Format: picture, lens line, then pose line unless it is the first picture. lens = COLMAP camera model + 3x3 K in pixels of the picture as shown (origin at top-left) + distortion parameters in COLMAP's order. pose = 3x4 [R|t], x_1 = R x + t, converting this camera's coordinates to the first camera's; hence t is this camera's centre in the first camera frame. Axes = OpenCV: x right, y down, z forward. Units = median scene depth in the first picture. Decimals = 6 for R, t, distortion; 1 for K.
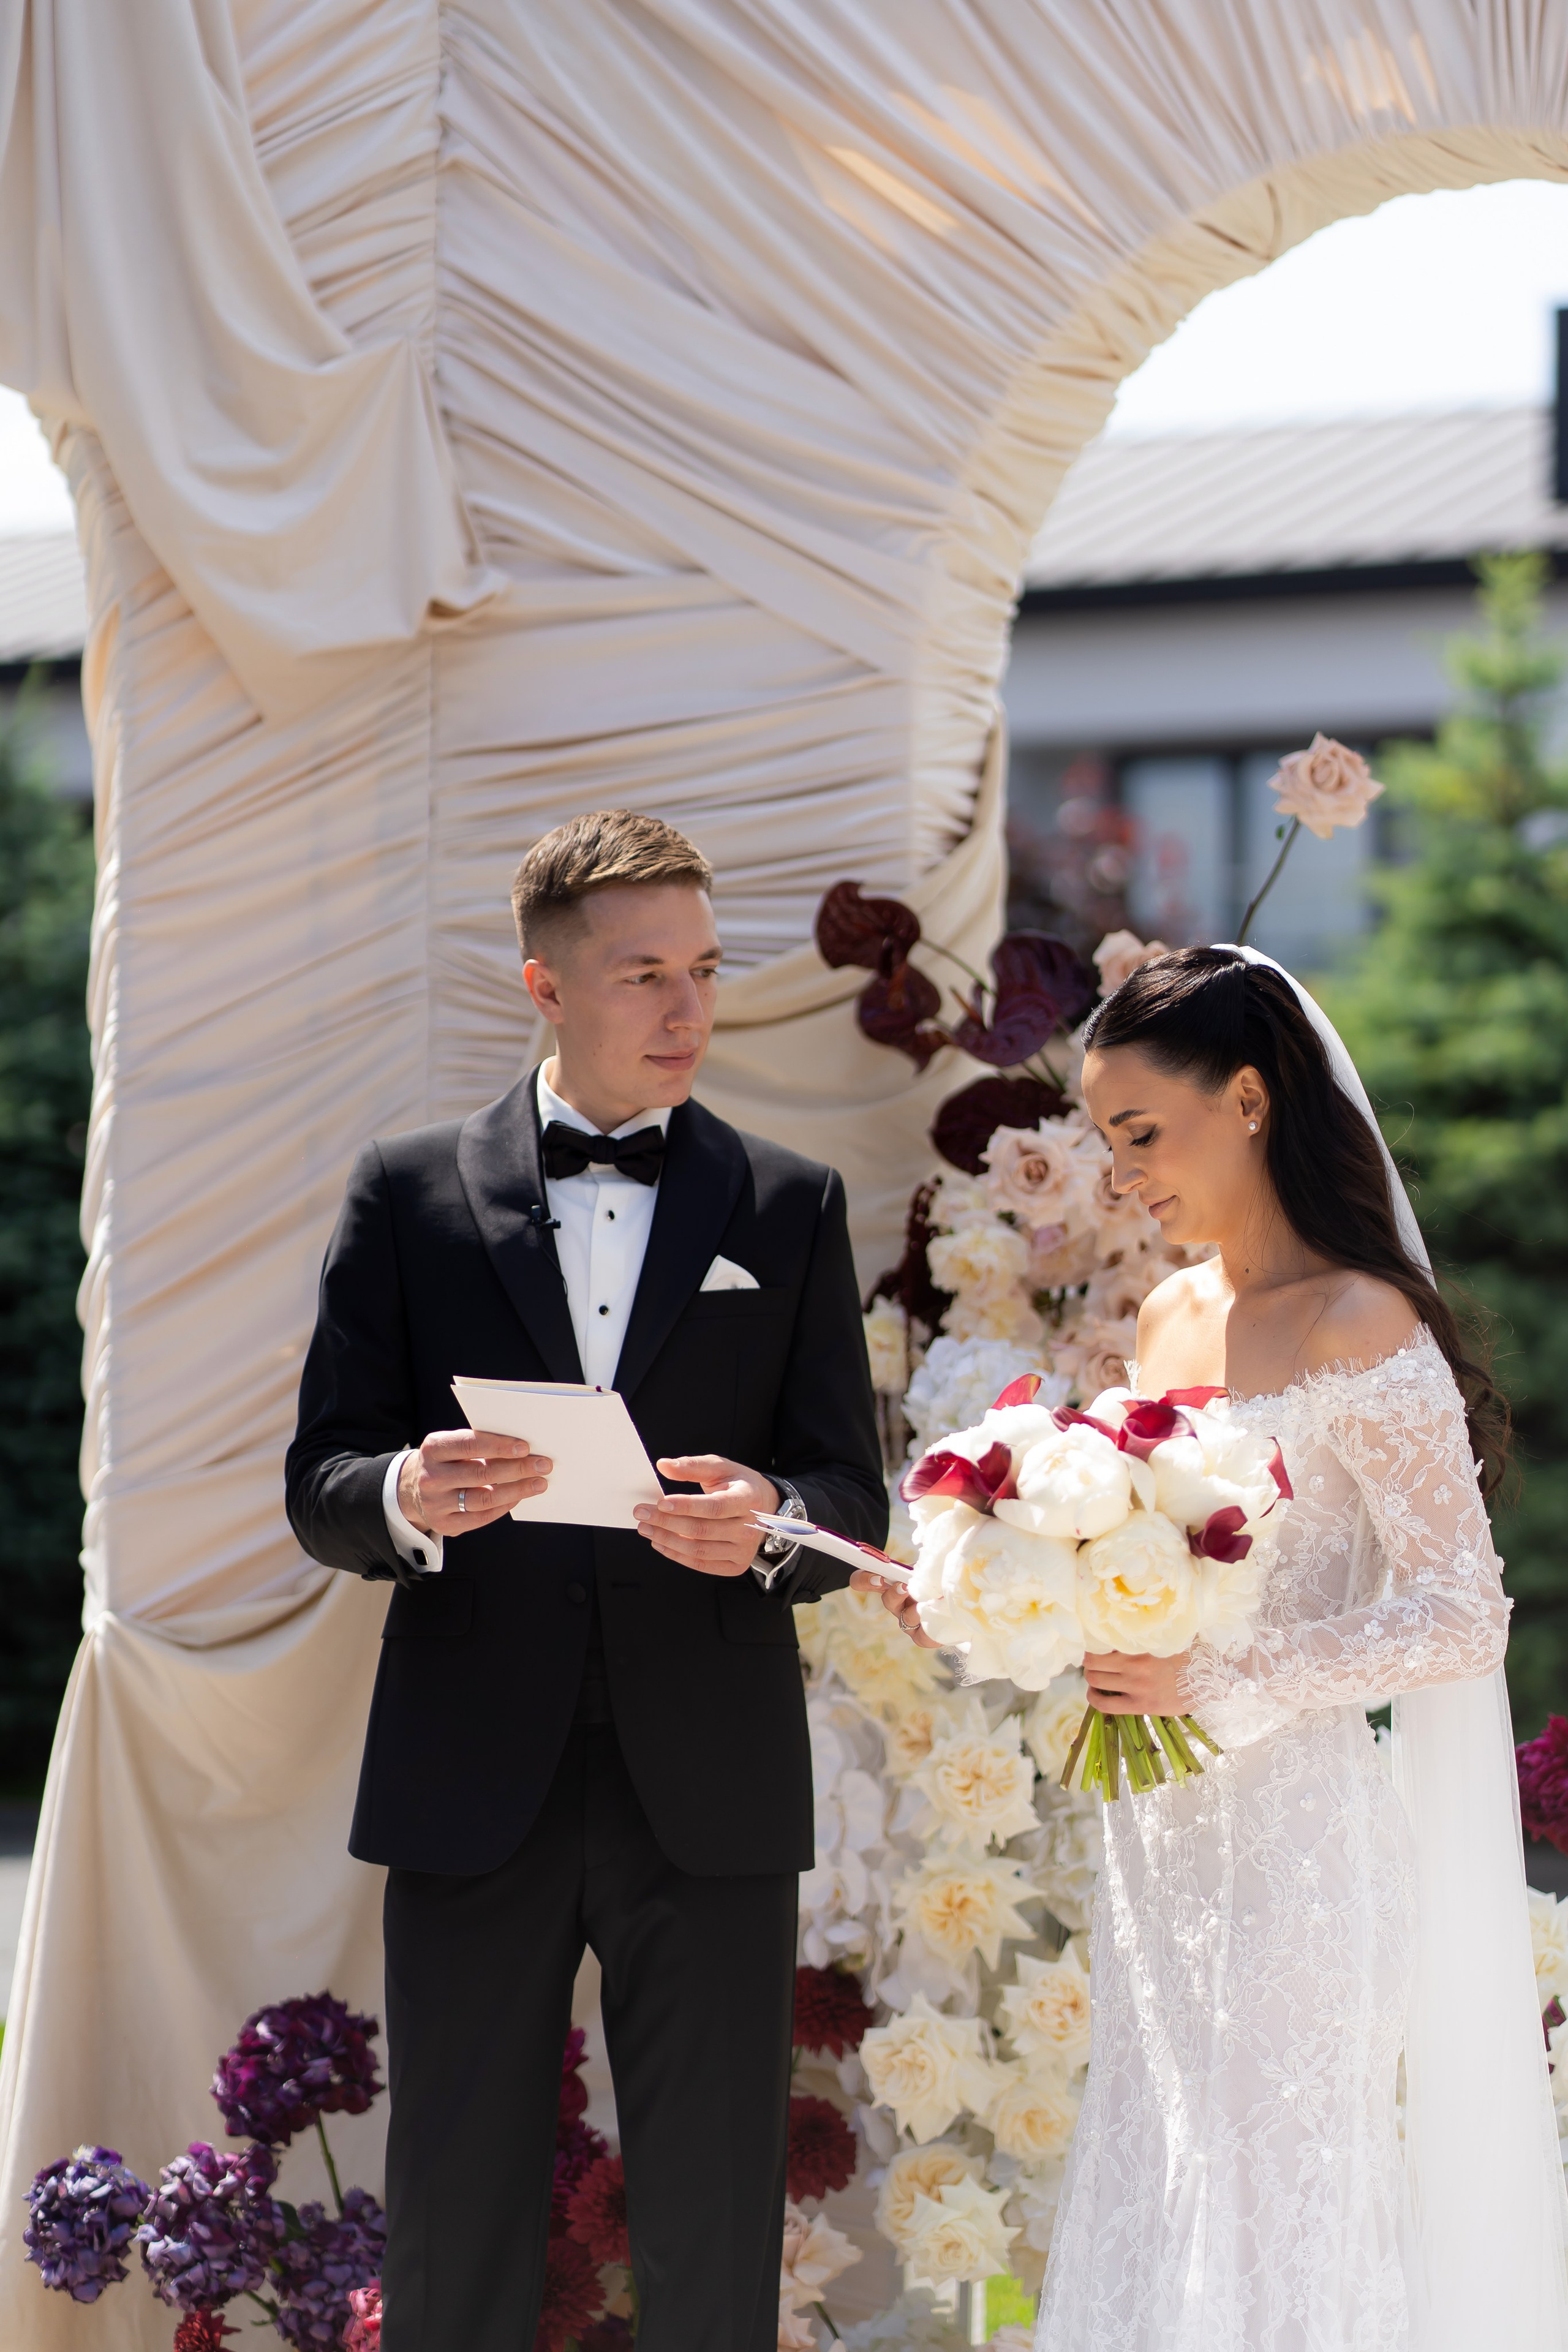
lens RADIAL K [[5533.4, 0, 796.0], [0, 5533.4, 1185.9], [0, 0, 1]] dist [0.012528, 0.000000]
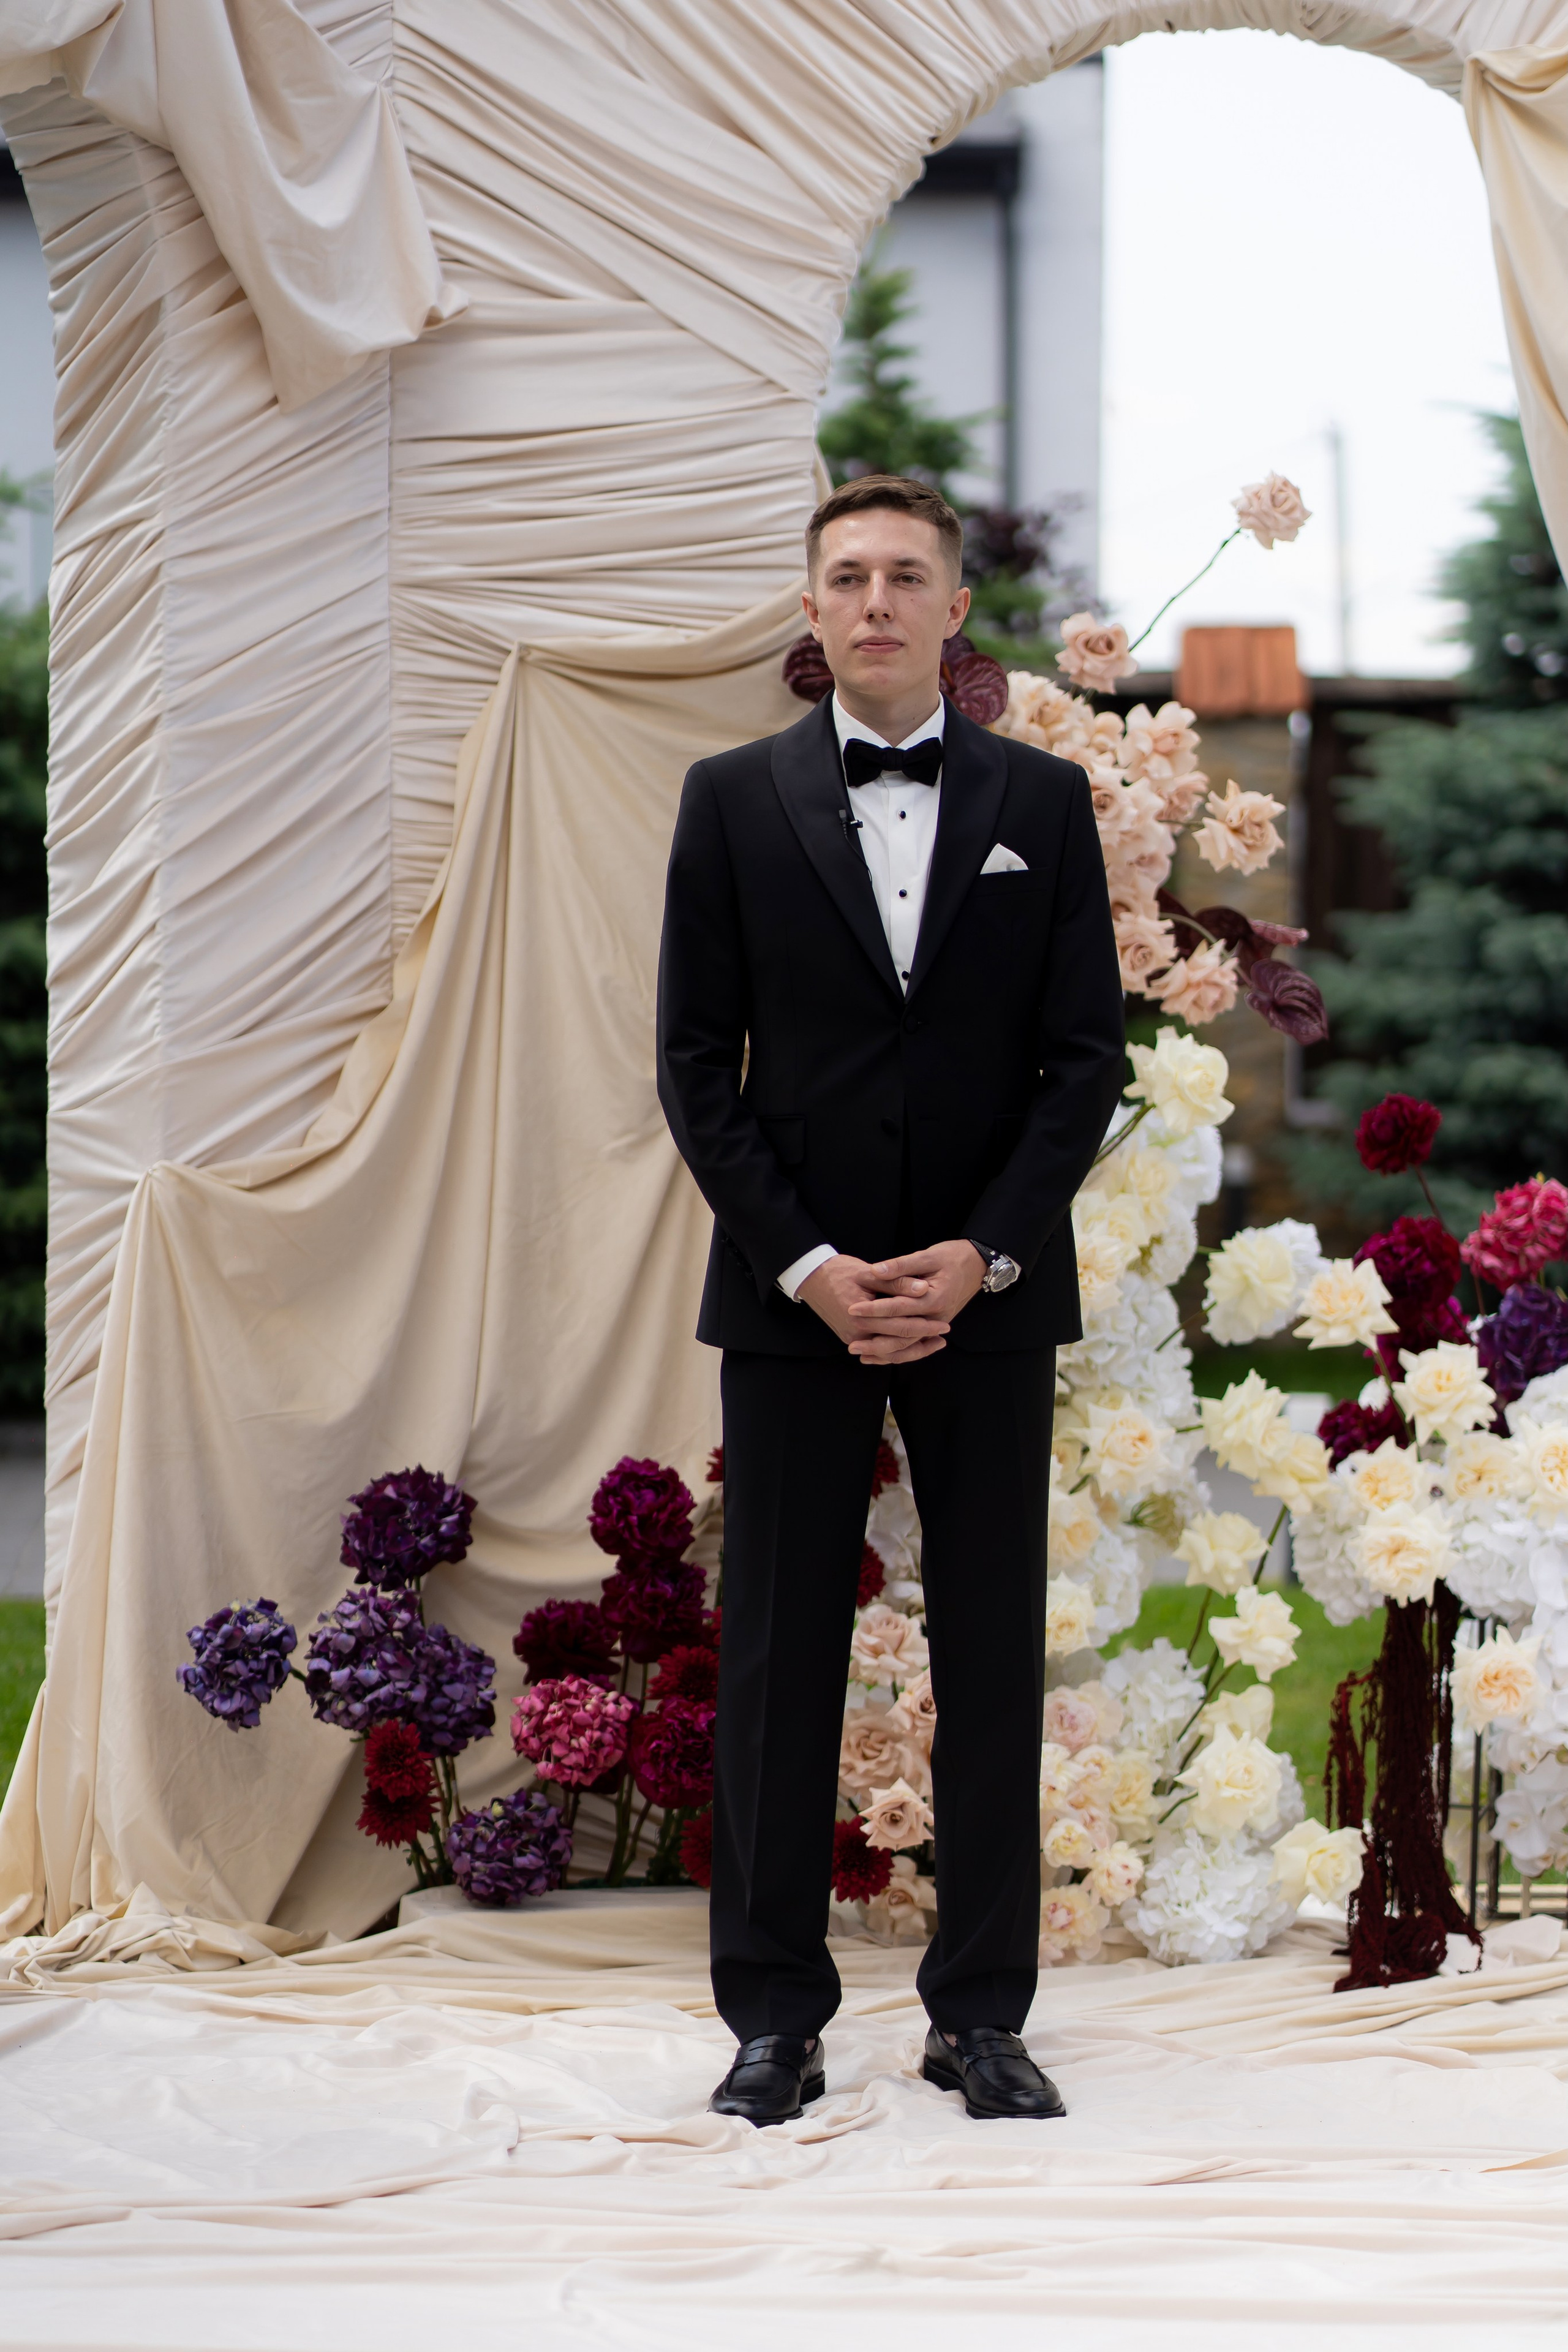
lens RADIAL K [[5533.4, 0, 683.6], [0, 5533.4, 1213.3], [0, 0, 1]] dist [0.012528, 0.000000]
pose [[0.901073, -0.012668, 0.433482, -0.553191], [-0.016812, 0.997801, 0.064108, 0.011400], [-0.433341, -0.065054, 0.898879, -0.113271]]
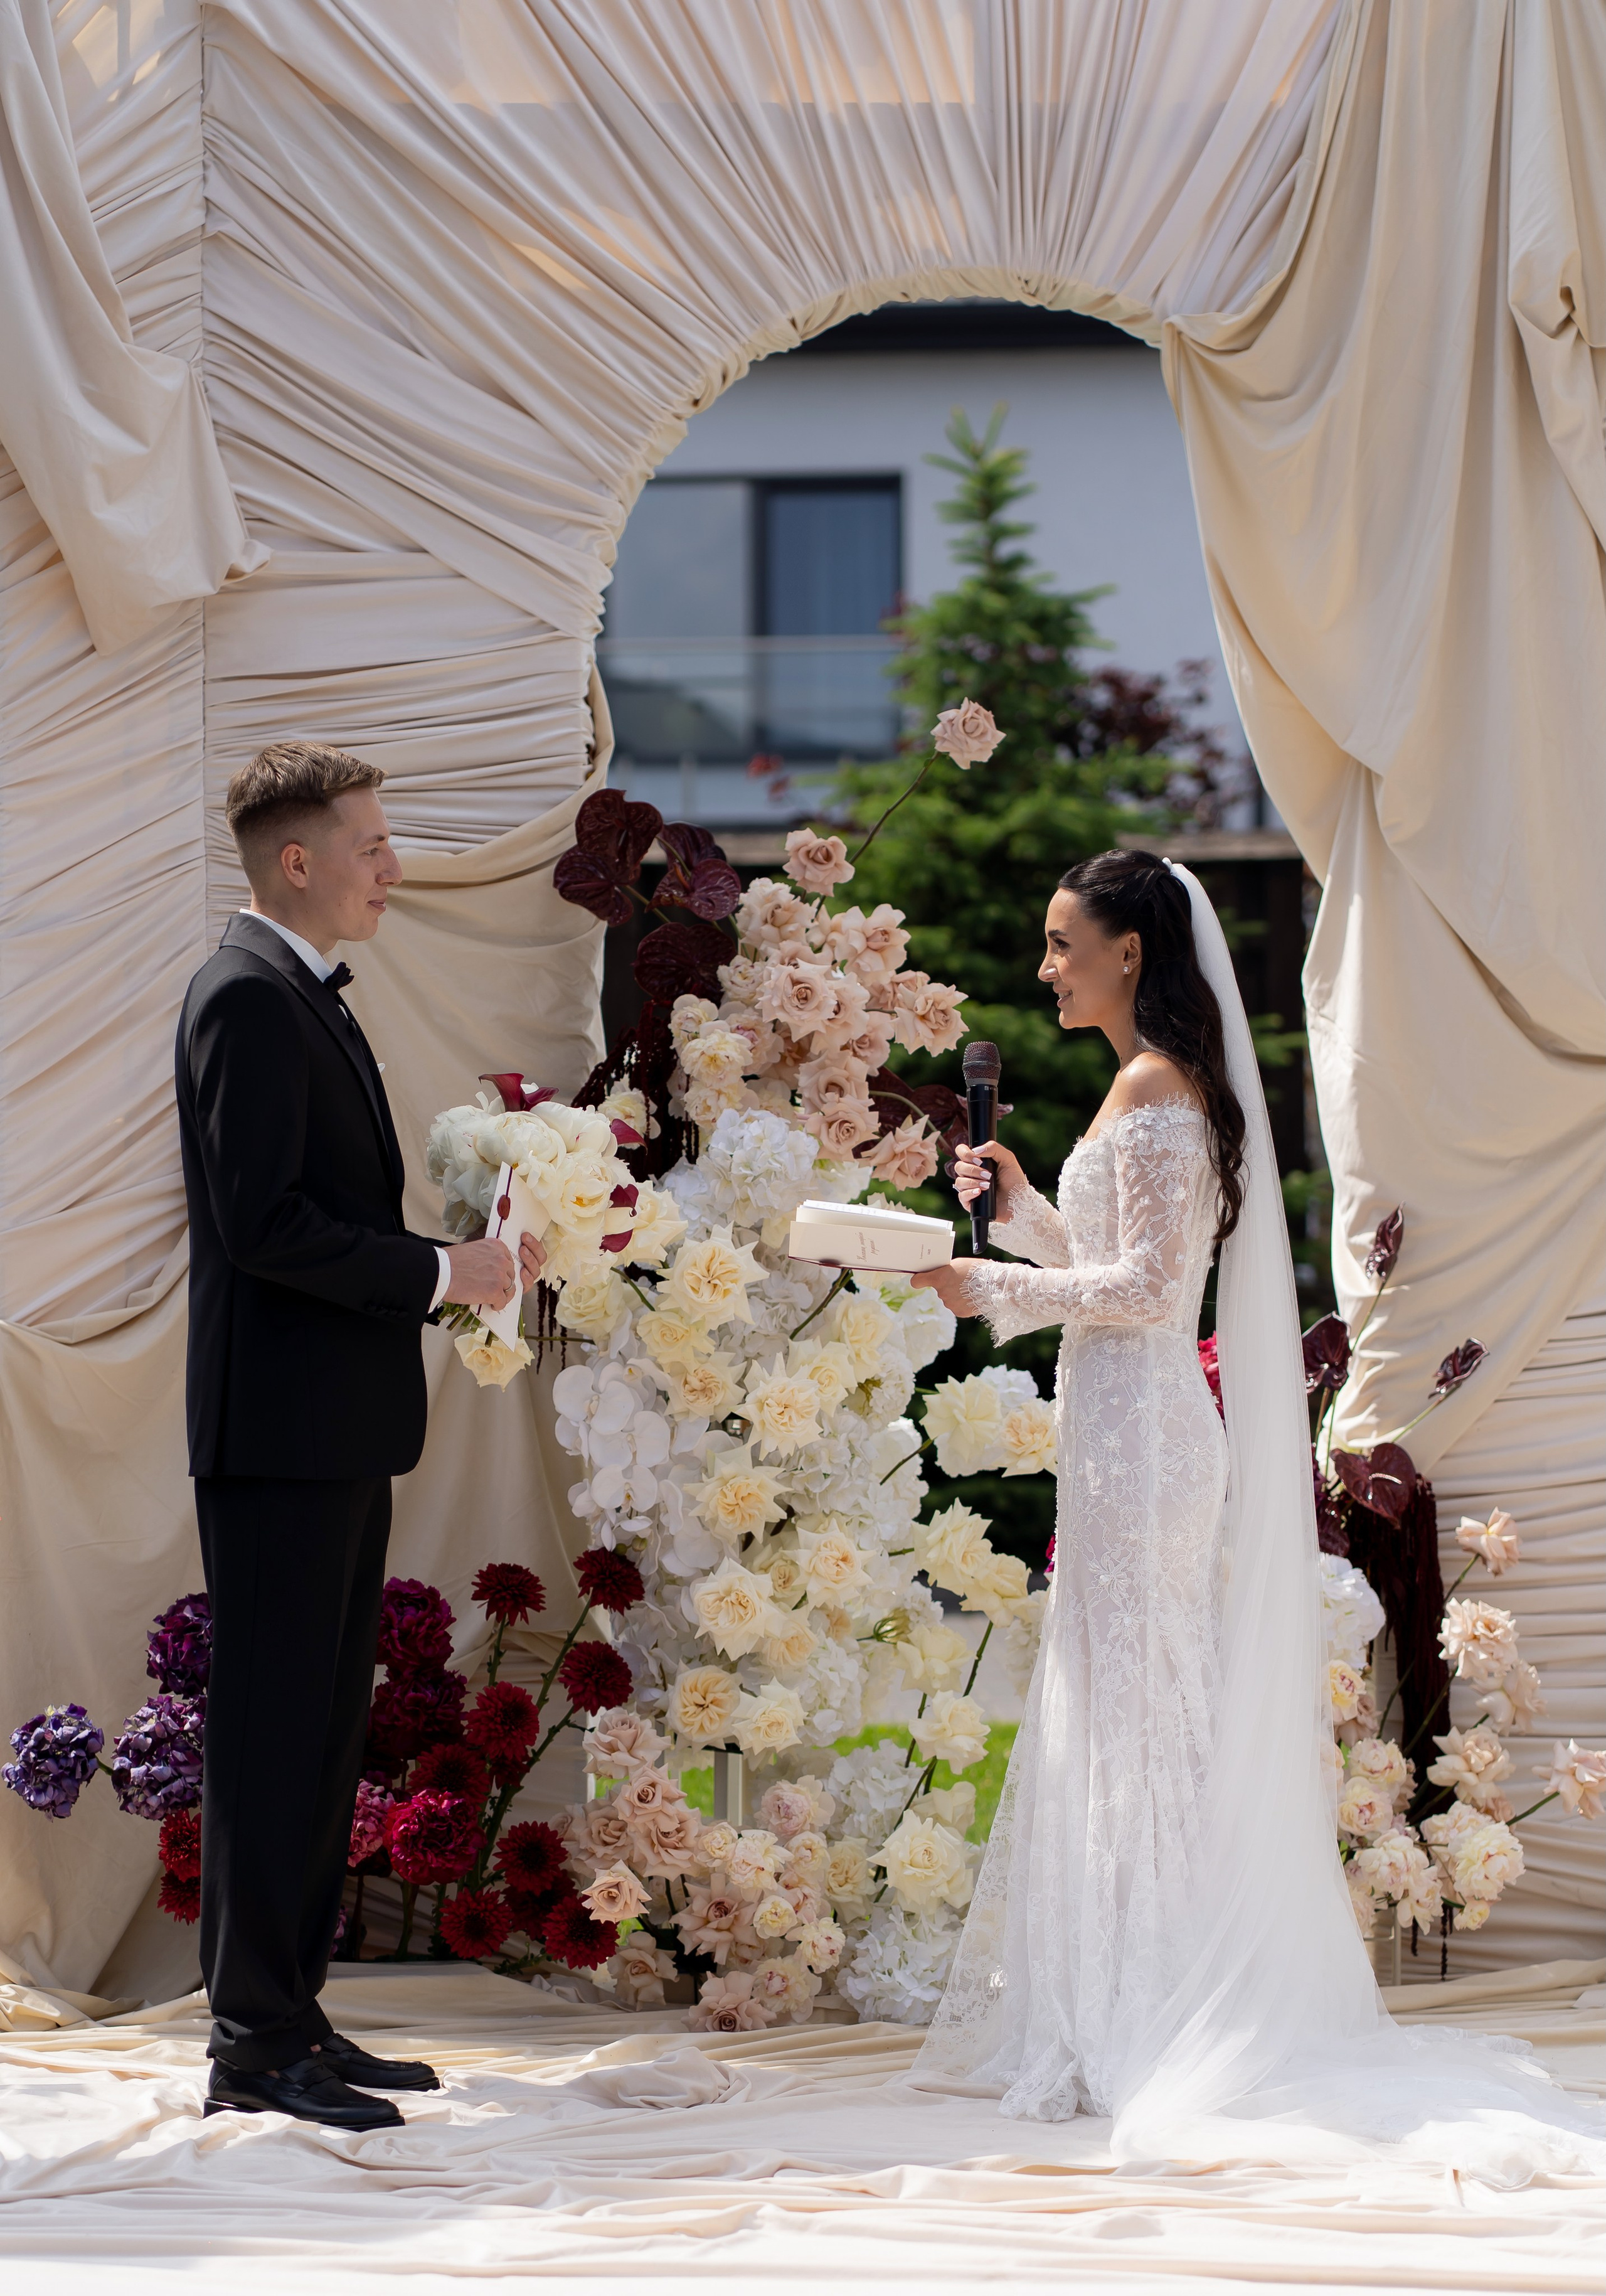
lens RADIAL K [[5894.3, 0, 699.5], [0, 5894.3, 1293.2], [0, 0, 1]] dist [-0.012077, 0.000000]
pose [[0.925839, -0.014402, 0.377644, -0.520770], [-0.004951, 0.998726, 0.050226, -0.001550], [-0.377886, -0.048371, 0.924588, -0.392037]]
